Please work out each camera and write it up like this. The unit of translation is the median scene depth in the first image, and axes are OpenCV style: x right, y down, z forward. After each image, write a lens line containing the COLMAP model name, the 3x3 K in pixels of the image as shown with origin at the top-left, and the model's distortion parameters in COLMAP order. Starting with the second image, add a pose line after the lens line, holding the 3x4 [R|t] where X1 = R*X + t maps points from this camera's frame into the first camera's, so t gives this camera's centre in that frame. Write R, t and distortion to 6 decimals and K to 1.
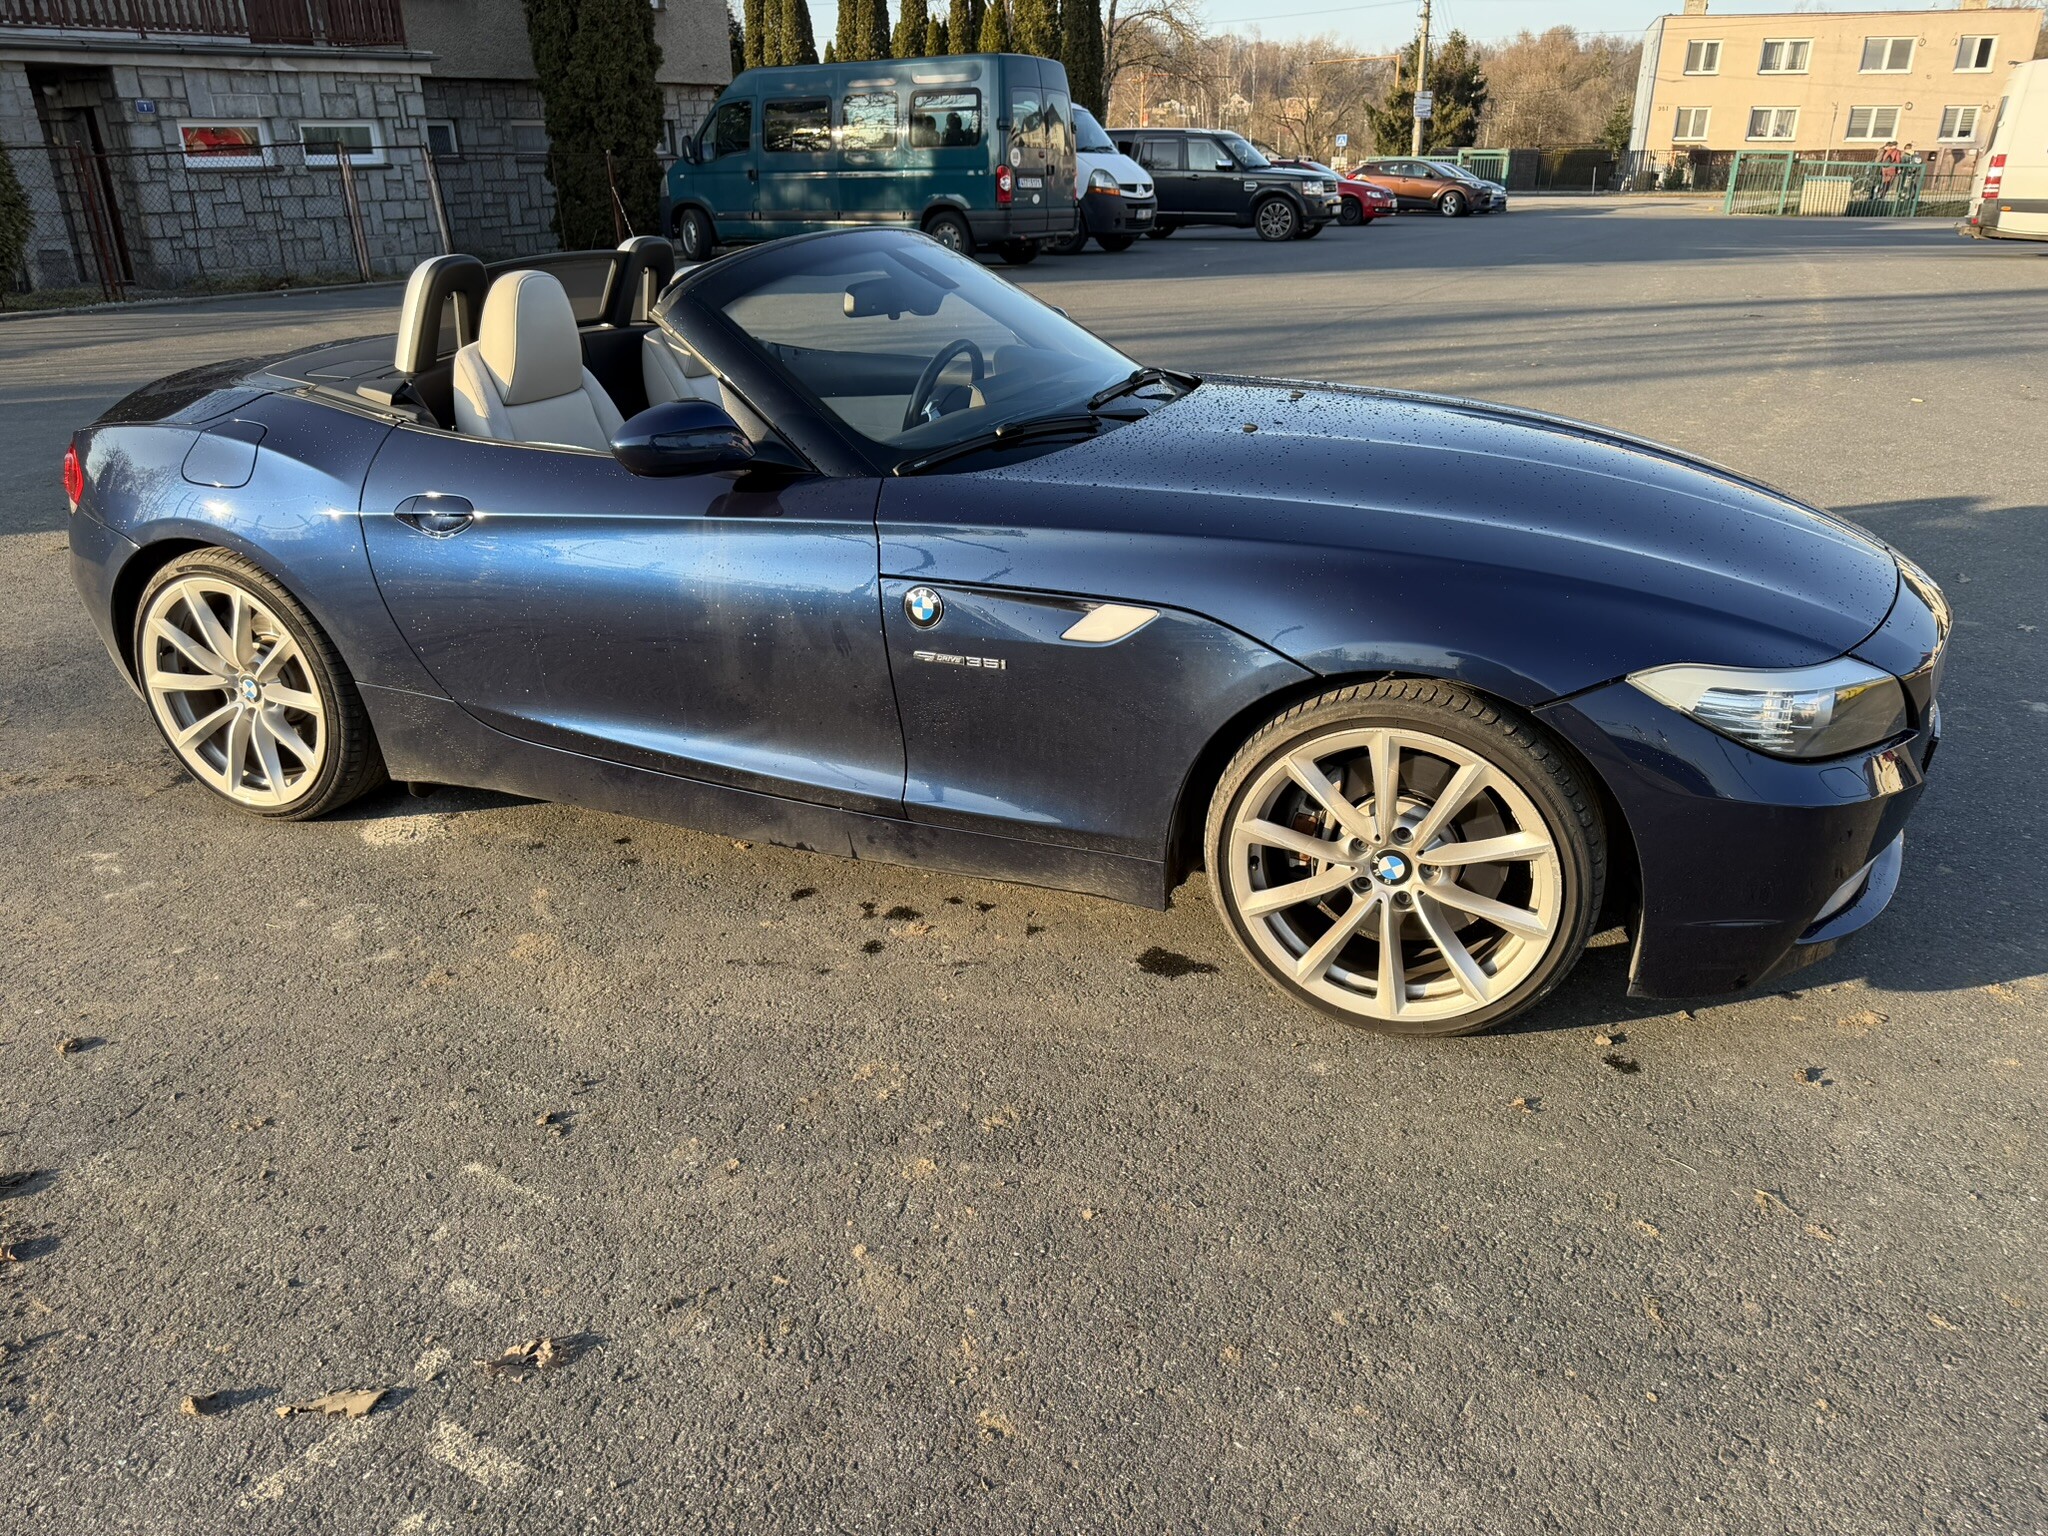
lens RADIAL K [[1464.4, 0, 1021.4], [0, 1464.4, 770.4], [0, 0, 1]] dist [0.018292, -0.018852]
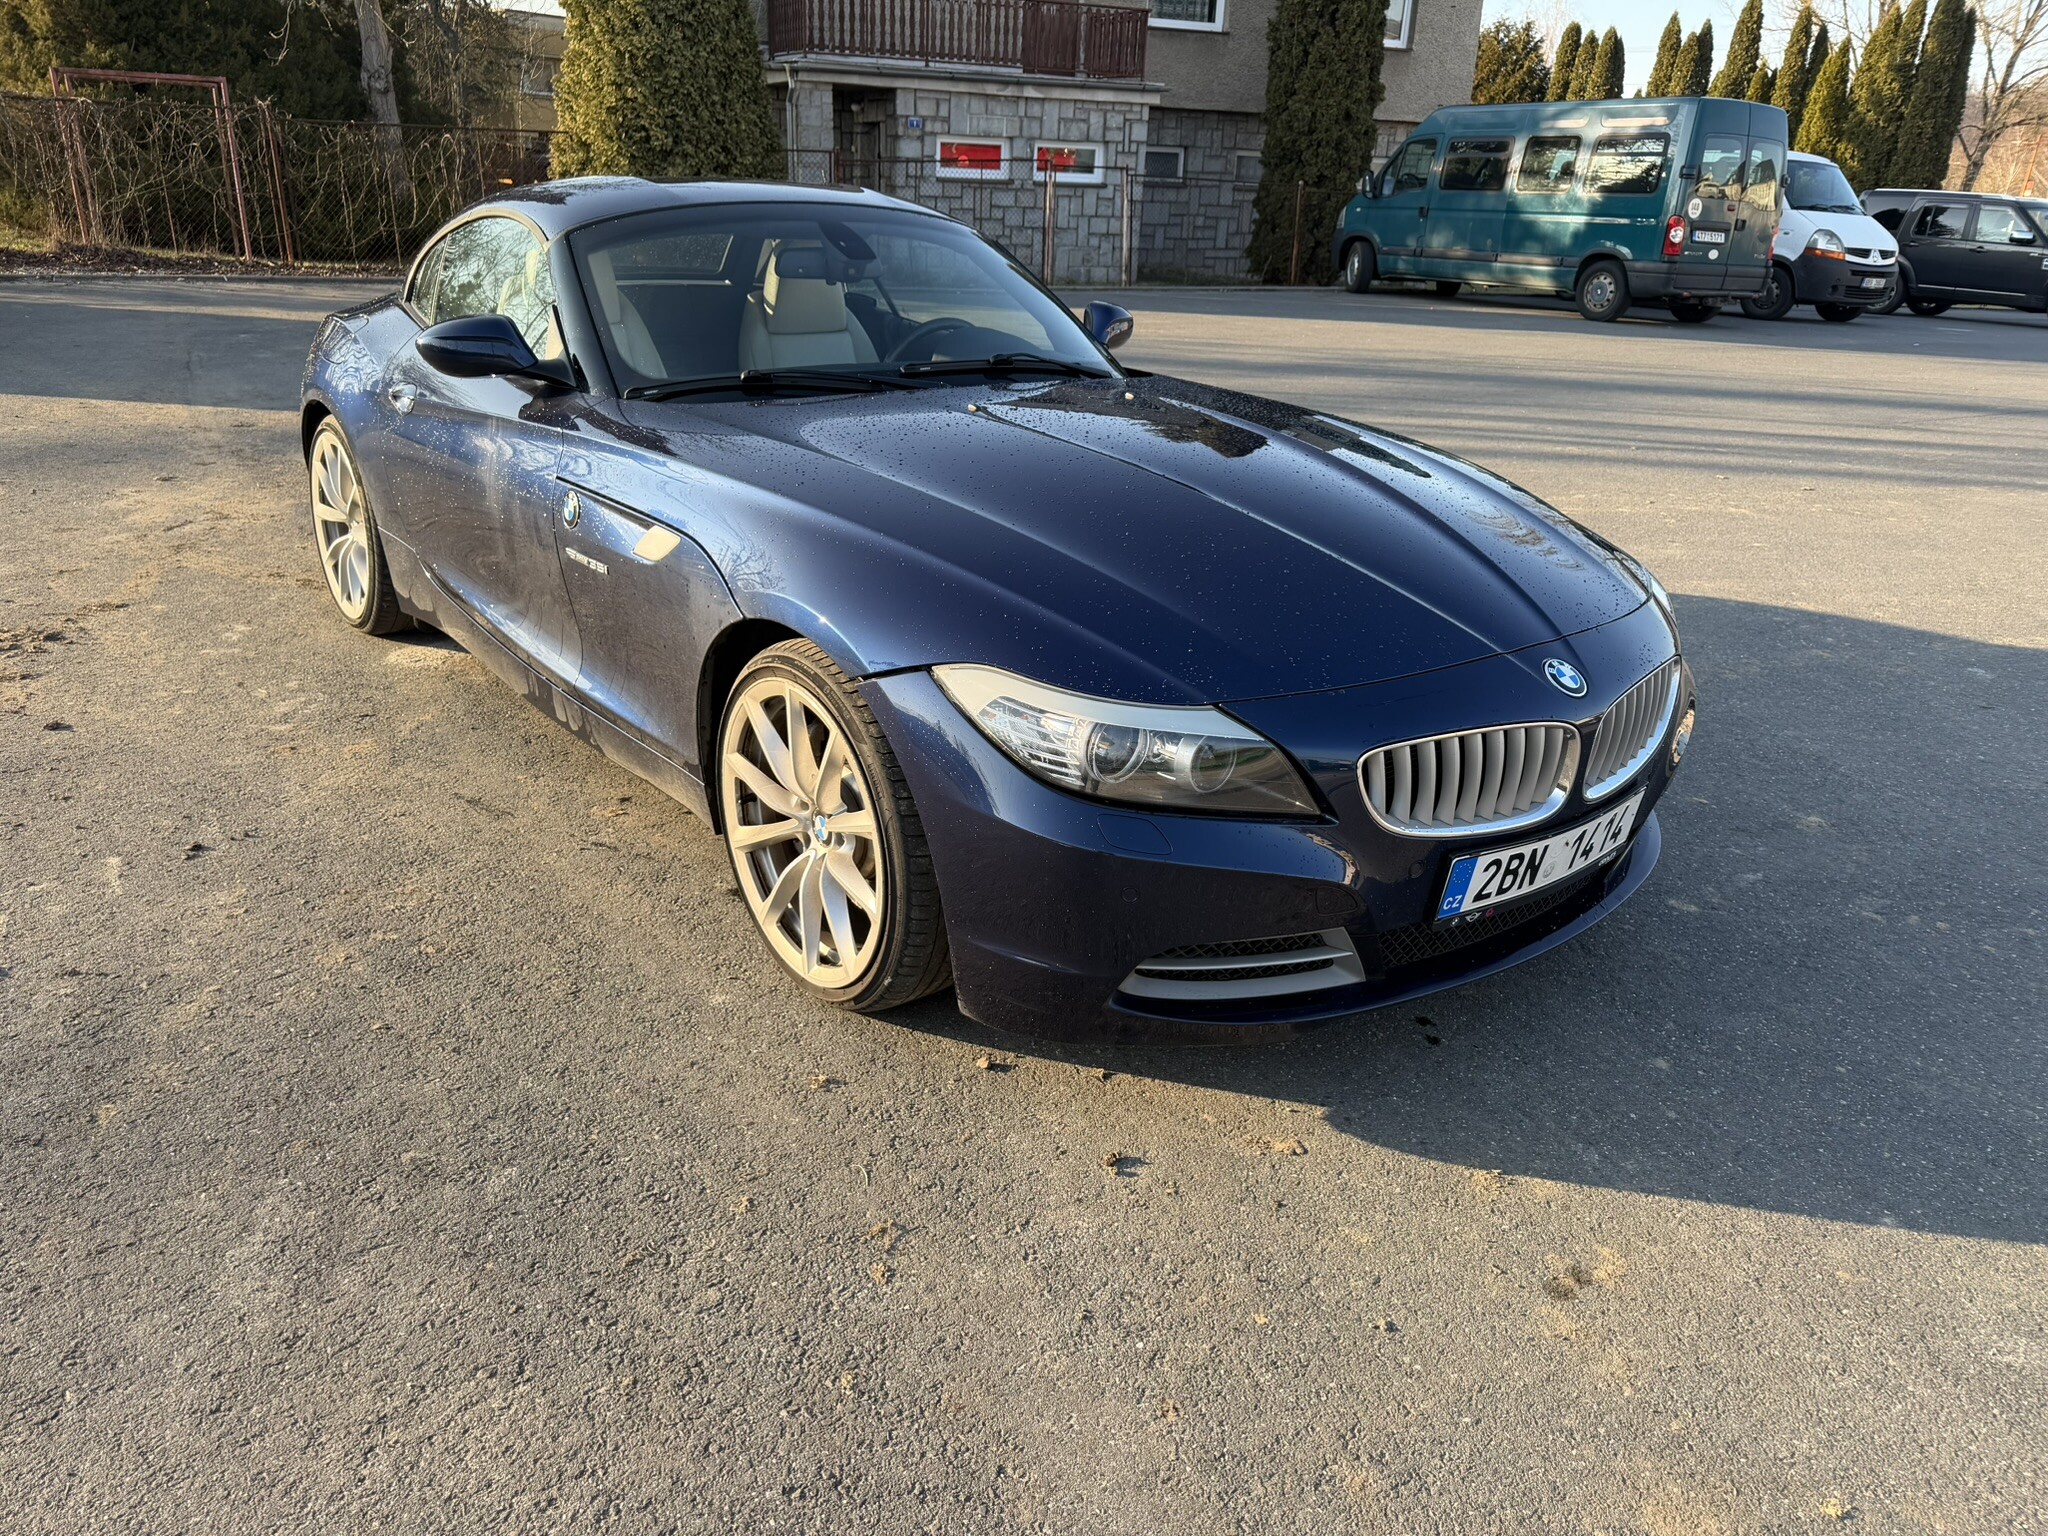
lens RADIAL K [[1464.4, 0, 1031.4], [0, 1464.4, 765.3], [0, 0, 1]] dist [0.018292, -0.018852]
pose [[0.869828, 0.225810, -0.438644, 0.106511], [-0.238304, 0.970809, 0.027207, -0.004826], [0.431983, 0.080865, 0.898249, 0.020819]]
